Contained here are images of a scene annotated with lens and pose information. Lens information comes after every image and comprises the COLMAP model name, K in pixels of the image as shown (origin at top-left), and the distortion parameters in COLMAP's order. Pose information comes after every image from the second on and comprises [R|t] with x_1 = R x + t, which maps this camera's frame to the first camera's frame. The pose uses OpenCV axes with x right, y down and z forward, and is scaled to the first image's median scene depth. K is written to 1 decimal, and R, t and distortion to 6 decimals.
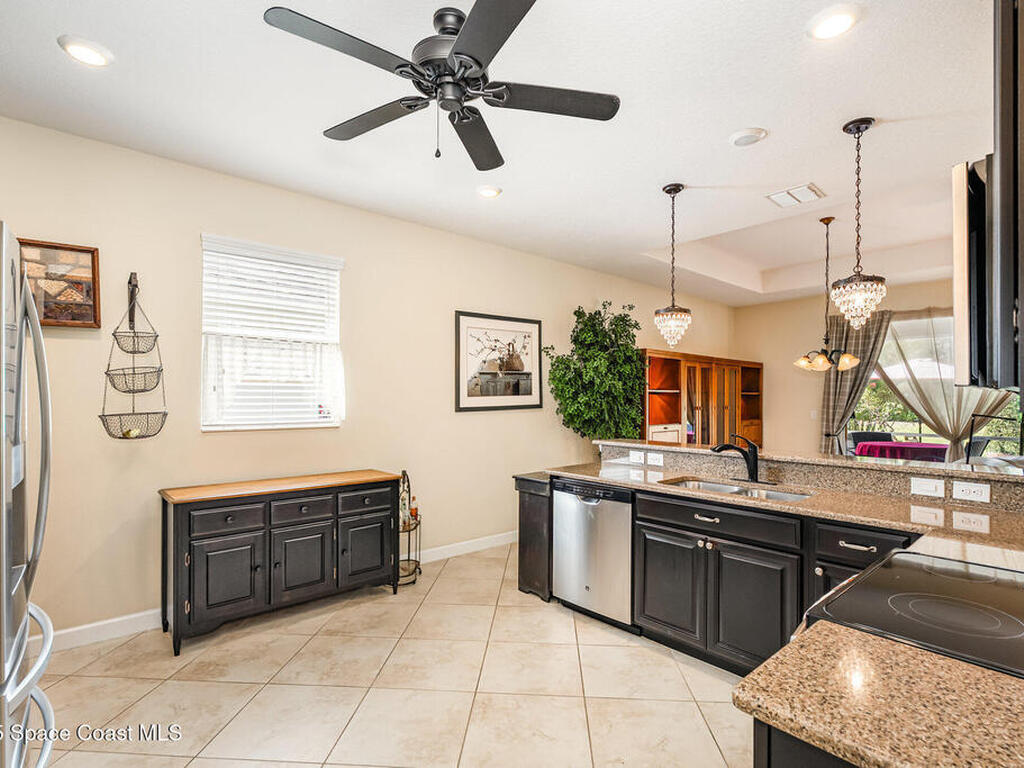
lens RADIAL K [[481.5, 0, 513.4], [0, 481.5, 401.7], [0, 0, 1]] dist [0.001855, -0.000002]
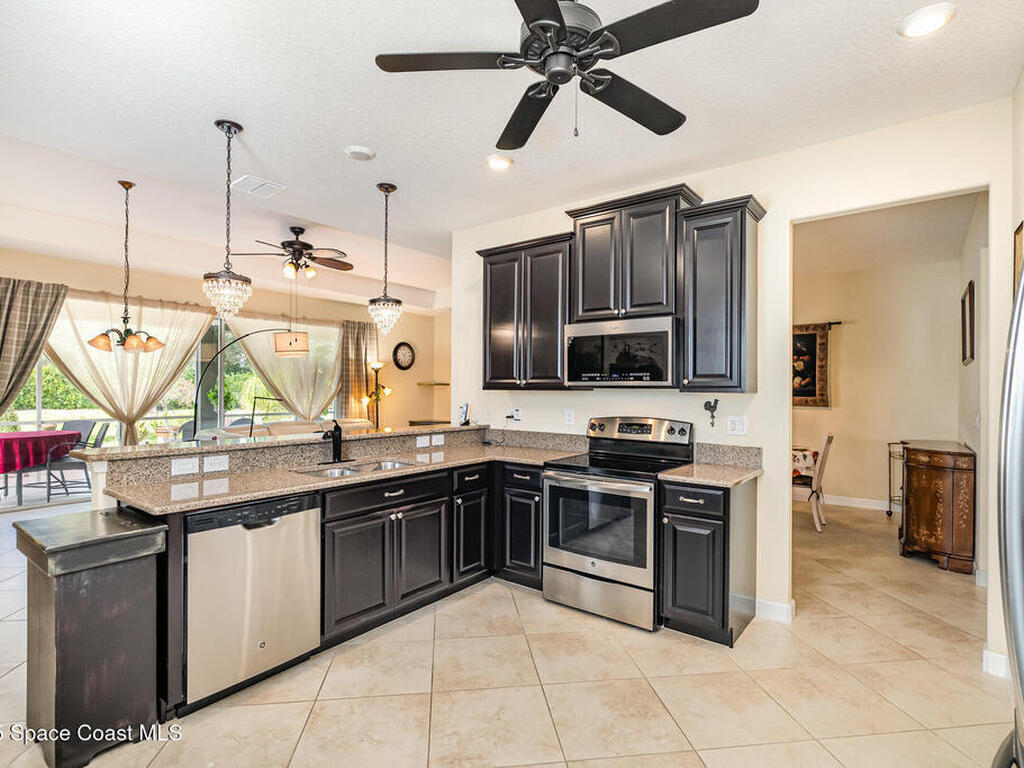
lens RADIAL K [[526.7, 0, 512.0], [0, 526.7, 384.0], [0, 0, 1]] dist [-0.002999, -0.000503]
pose [[-0.174044, 0.005177, 0.984724, -0.815181], [-0.000873, 0.999985, -0.005412, -0.004695], [-0.984738, -0.001802, -0.174036, 0.899382]]
